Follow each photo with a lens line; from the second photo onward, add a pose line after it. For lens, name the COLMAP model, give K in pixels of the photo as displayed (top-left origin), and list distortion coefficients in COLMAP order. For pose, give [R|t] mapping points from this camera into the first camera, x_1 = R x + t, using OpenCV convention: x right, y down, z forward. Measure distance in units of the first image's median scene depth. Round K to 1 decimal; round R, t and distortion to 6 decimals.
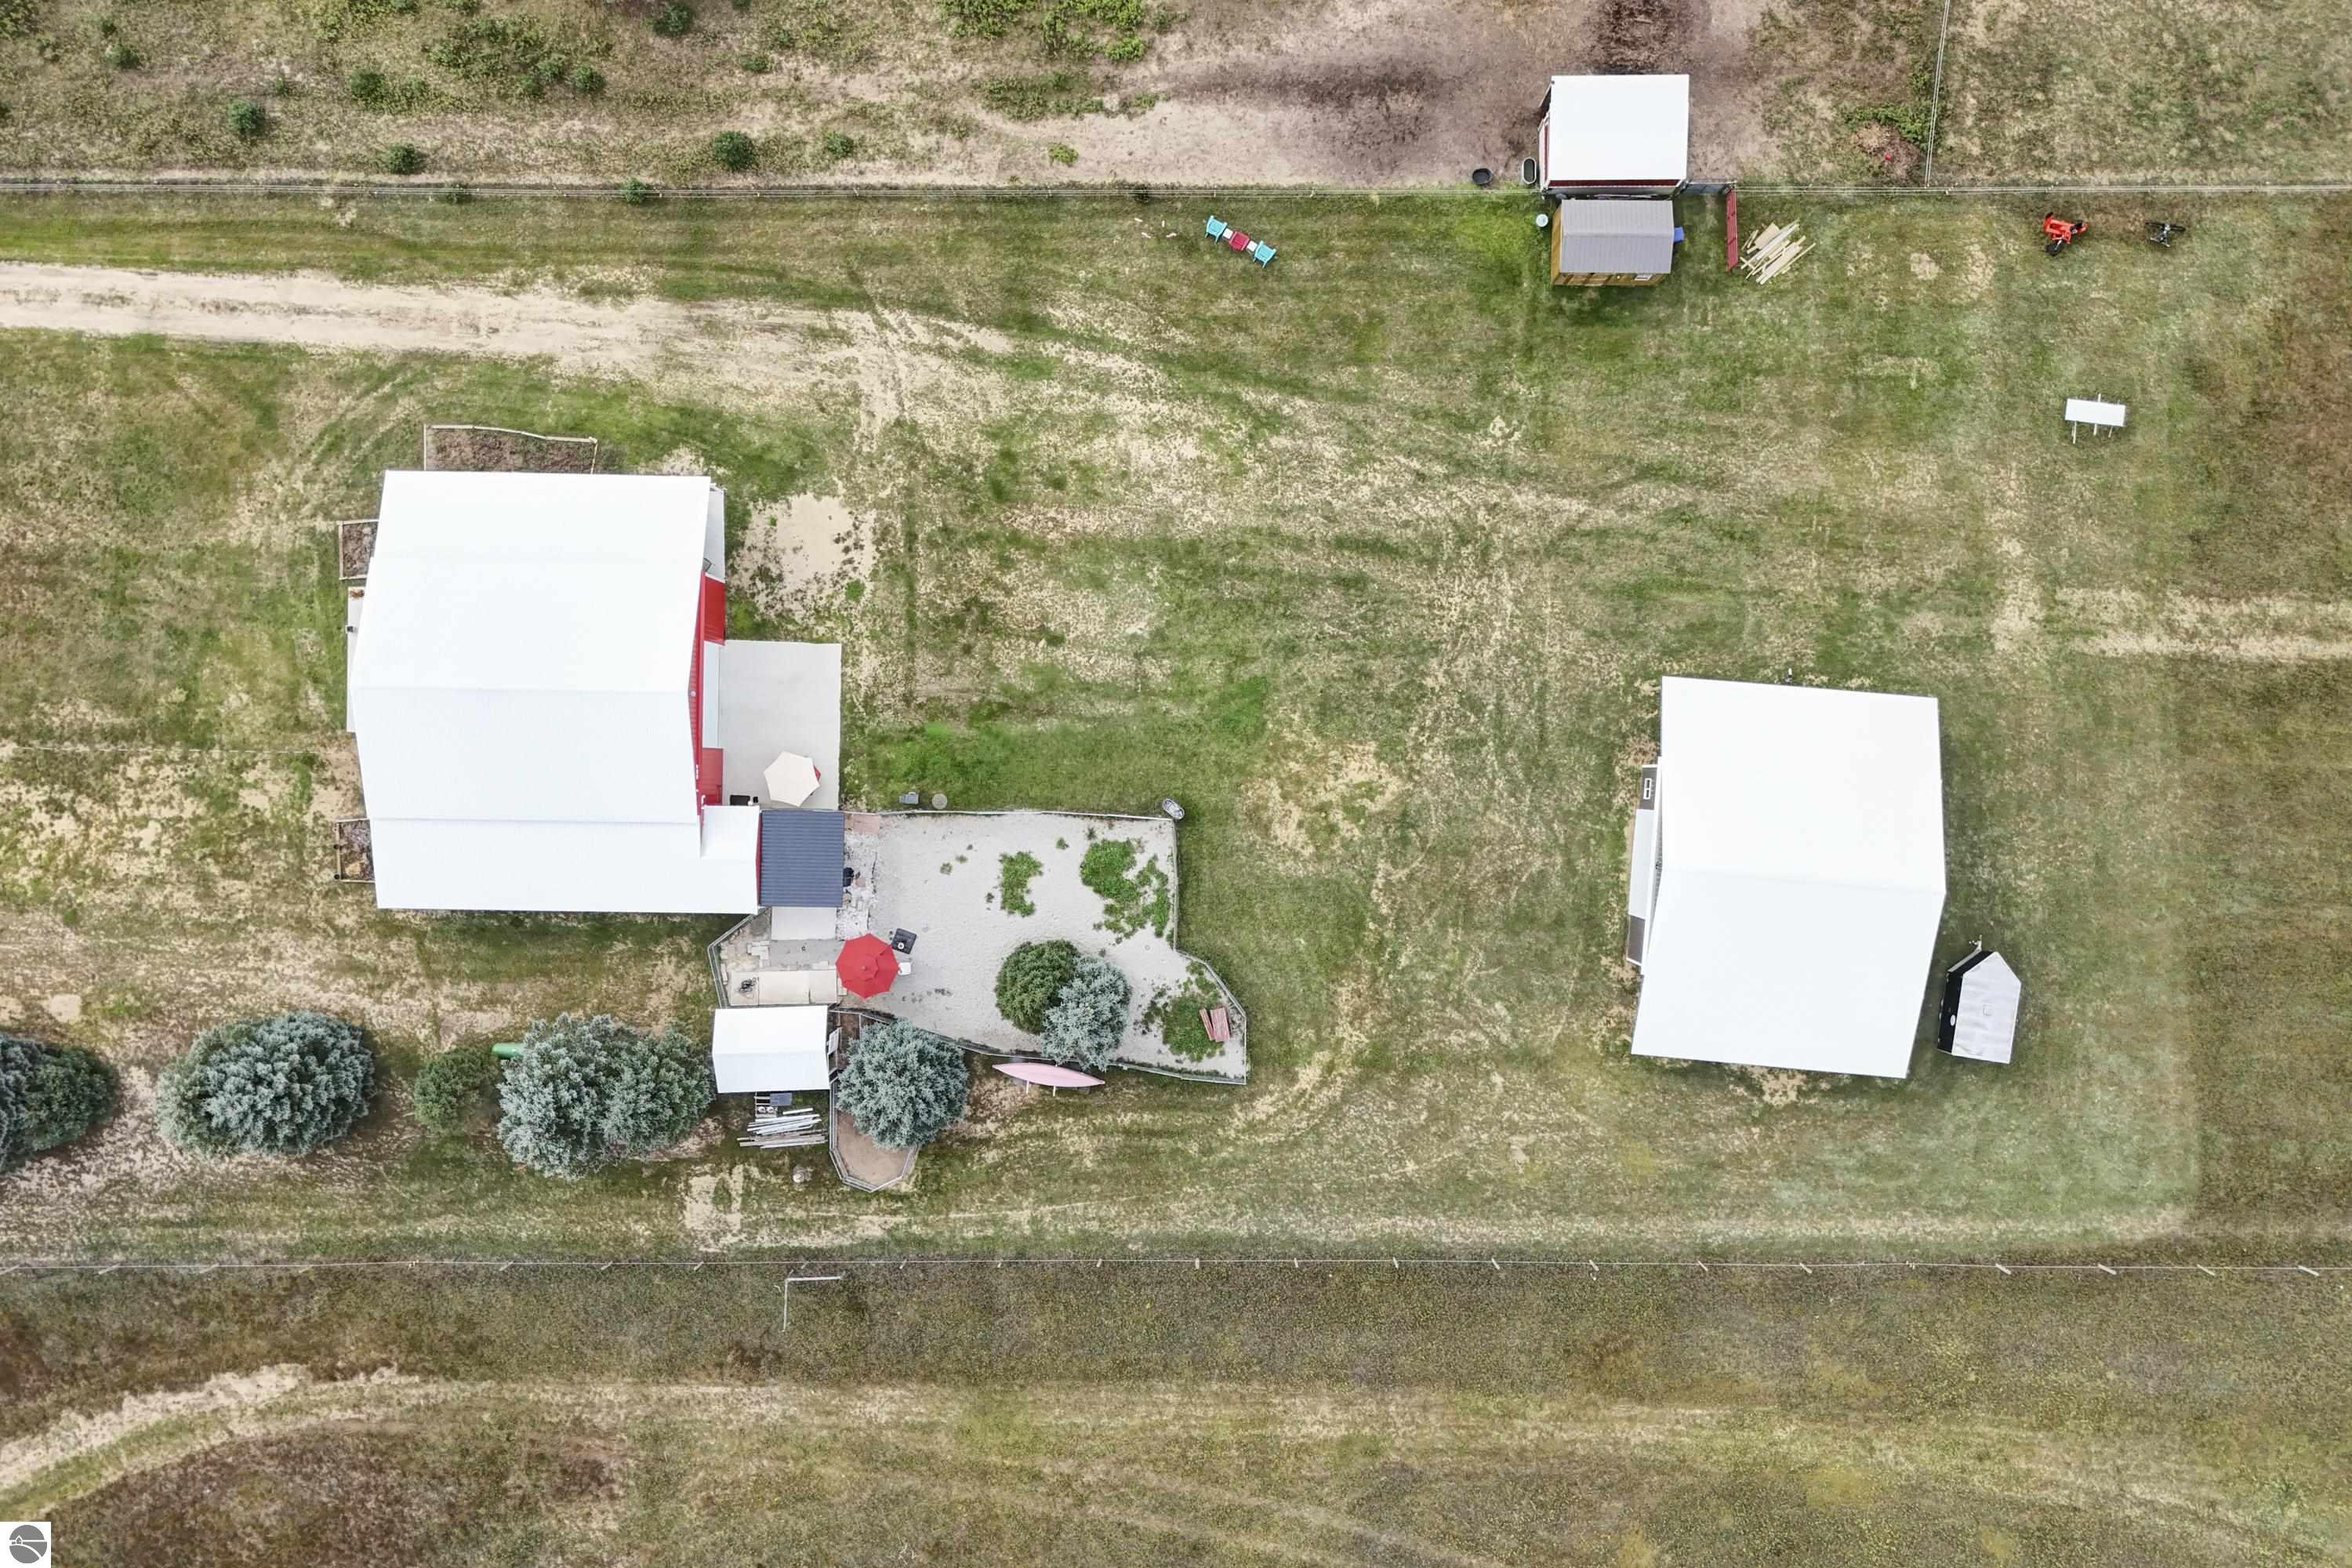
lens RADIAL K [[1677.4, 0, 1182.2], [0, 1677.4, 761.3], [0, 0, 1]] dist [0.072222, -0.068957]
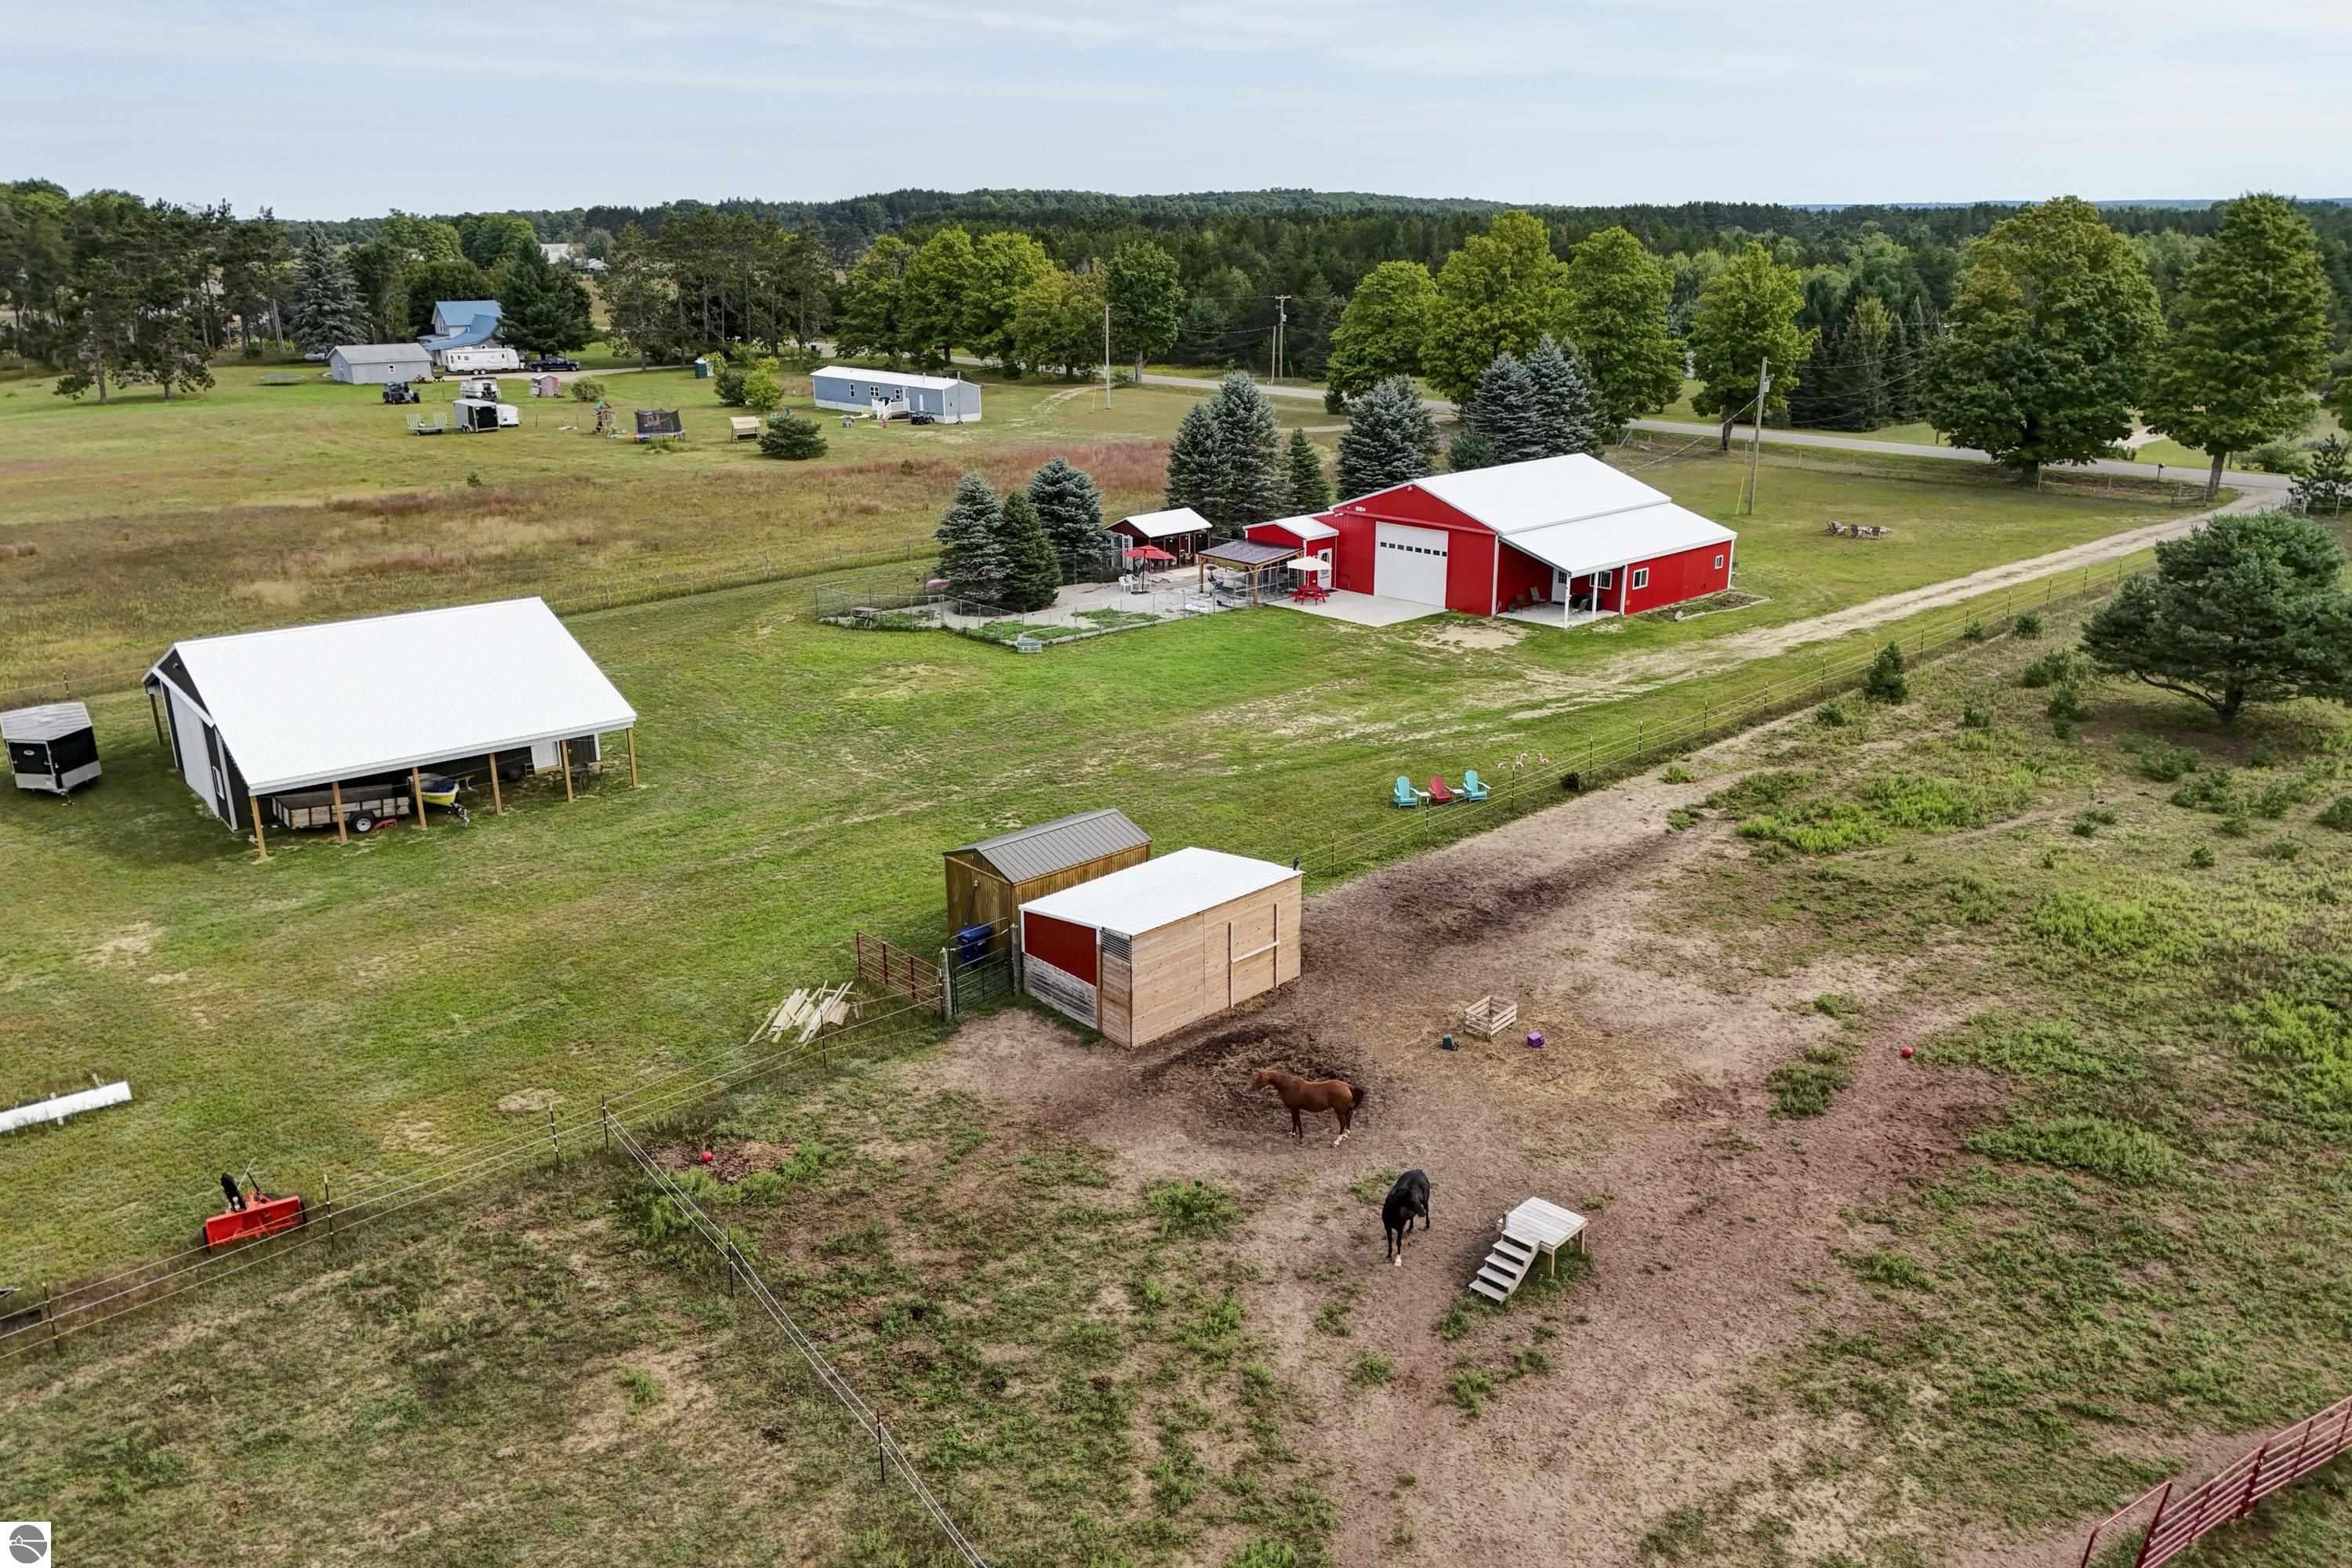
lens RADIAL K [[1726.4, 0, 1176.0], [0, 1726.4, 784.0], [0, 0, 1]] dist [0.106755, -0.153433]
pose [[-0.727545, 0.226222, -0.647690, 0.605053], [-0.685932, -0.221651, 0.693086, -0.748335], [0.013230, 0.948522, 0.316434, 0.749773]]
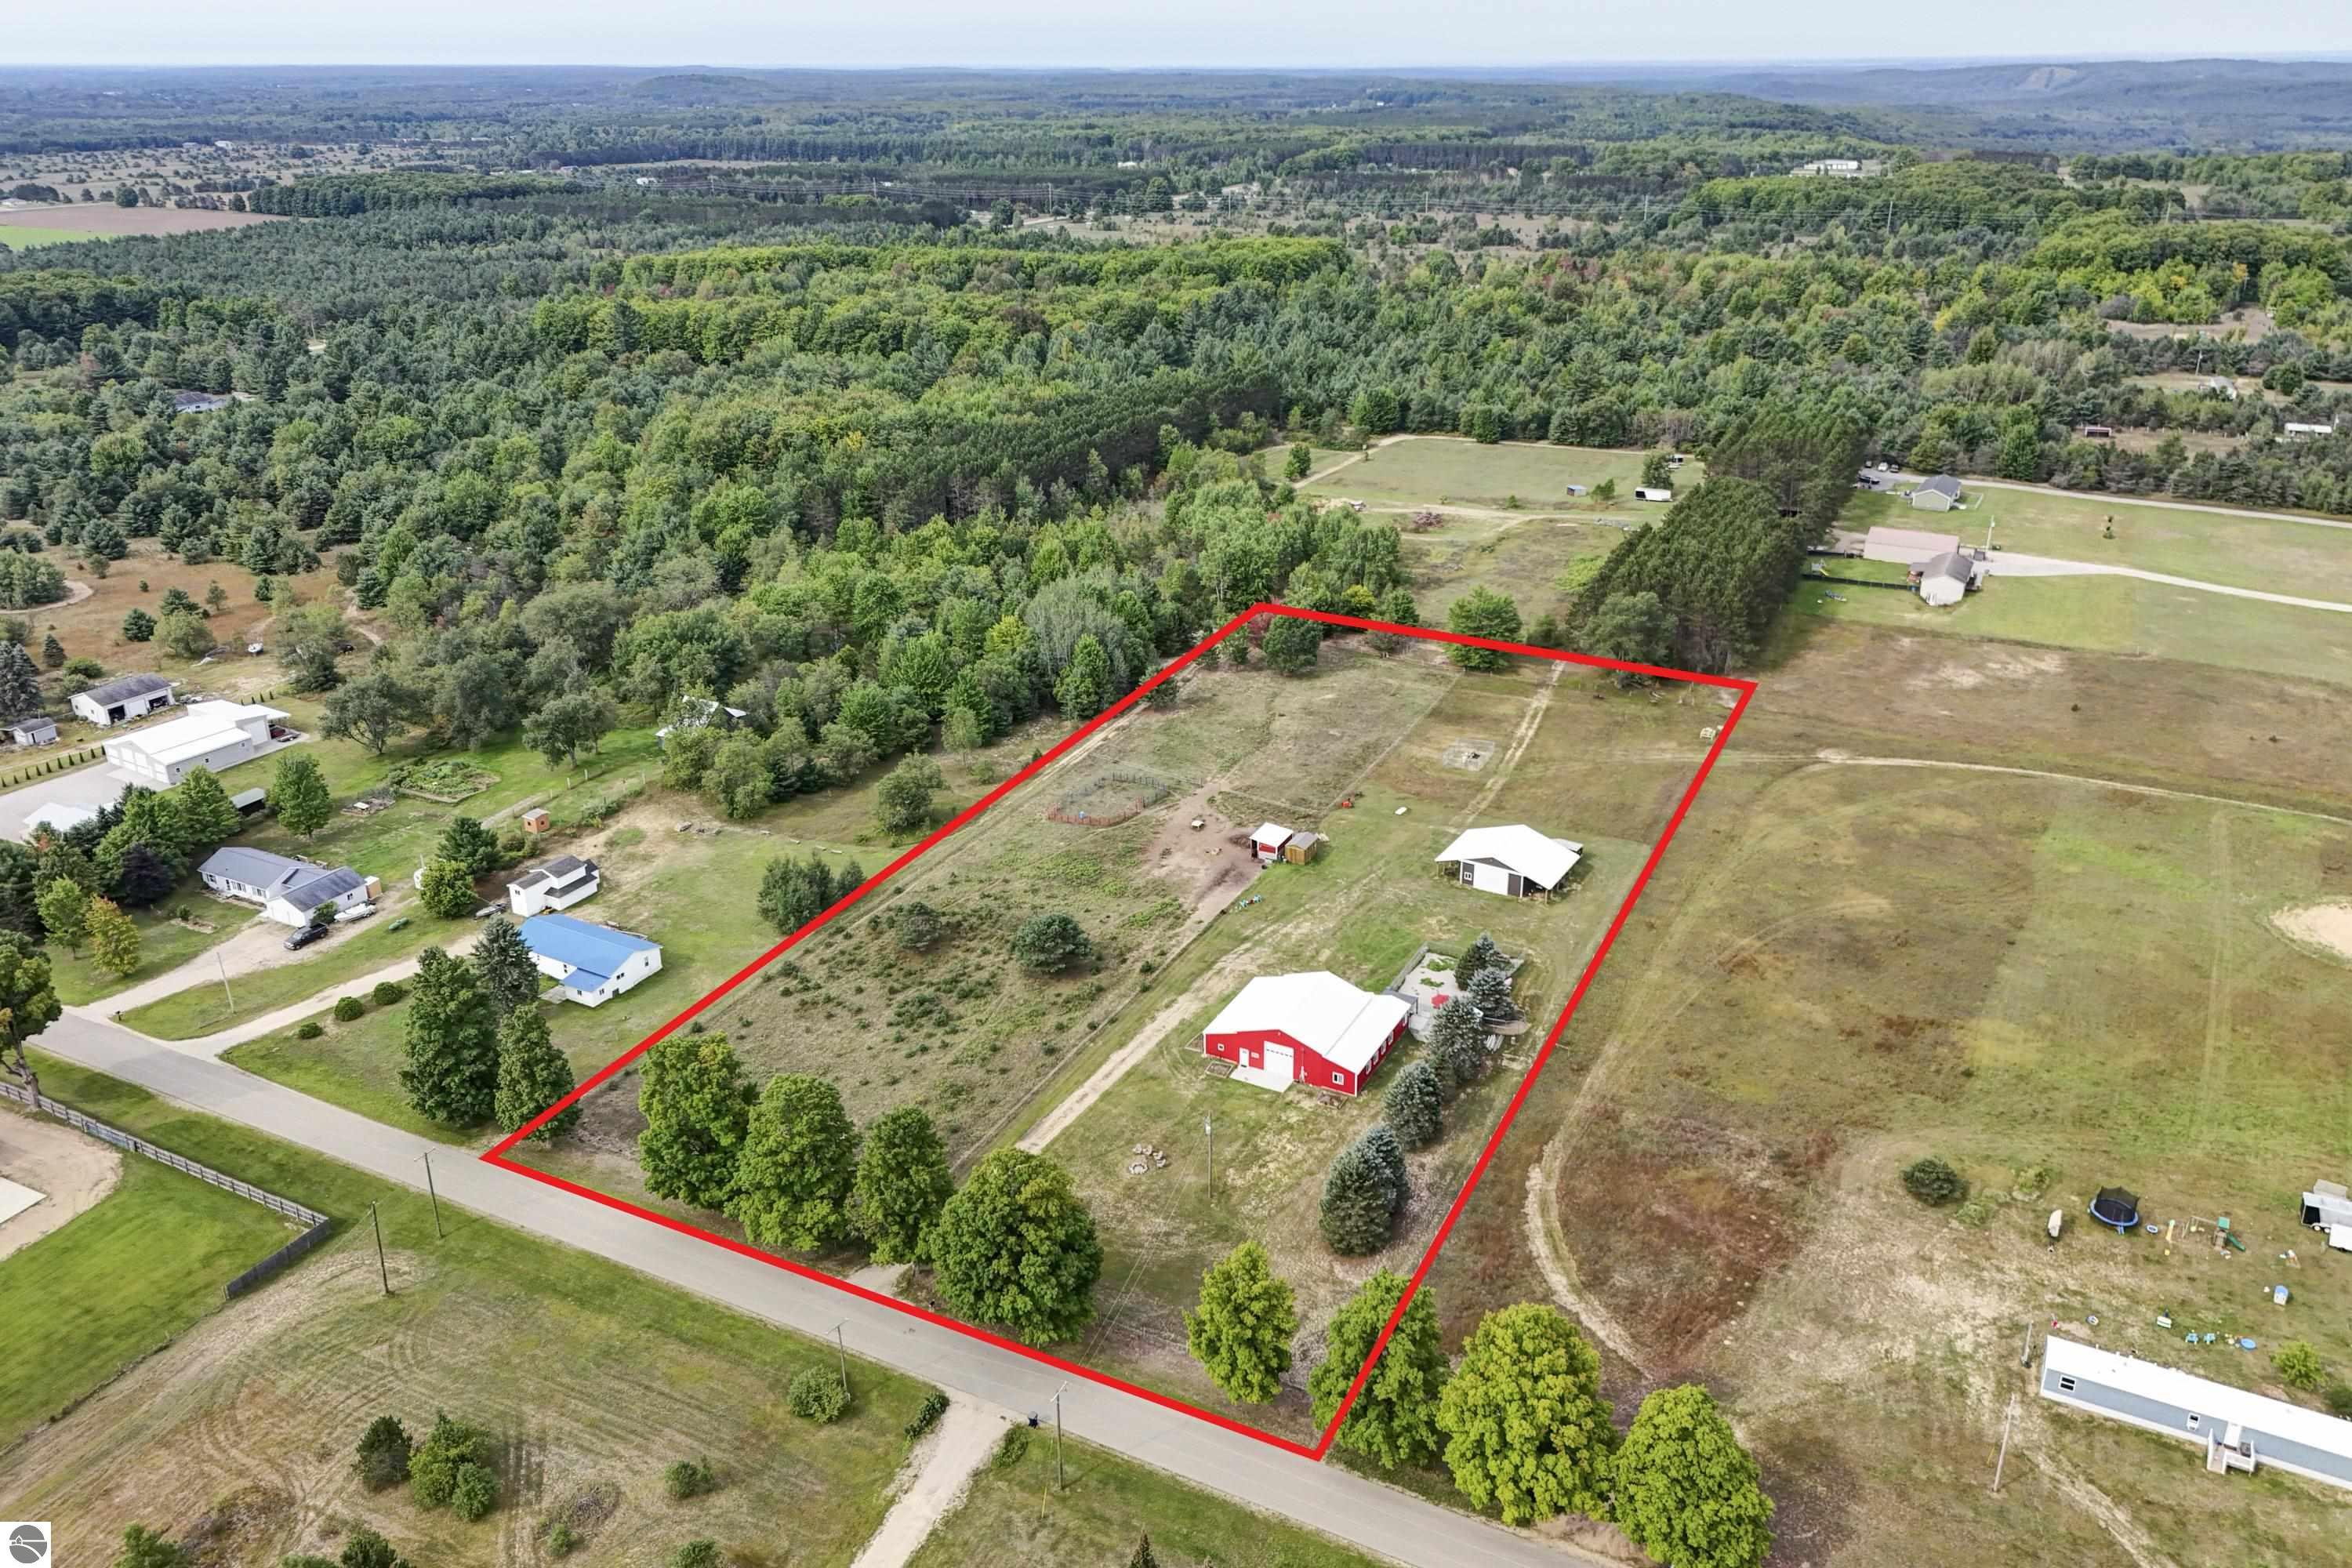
lens RADIAL K [[1701.6, 0, 1176.0], [0, 1701.6, 784.0], [0, 0, 1]] dist [0.057981, -0.049337]
pose [[0.449208, -0.342032, 0.825364, -2.438343], [0.893426, 0.170494, -0.415598, 0.790453], [0.001428, 0.924092, 0.382168, -0.347368]]
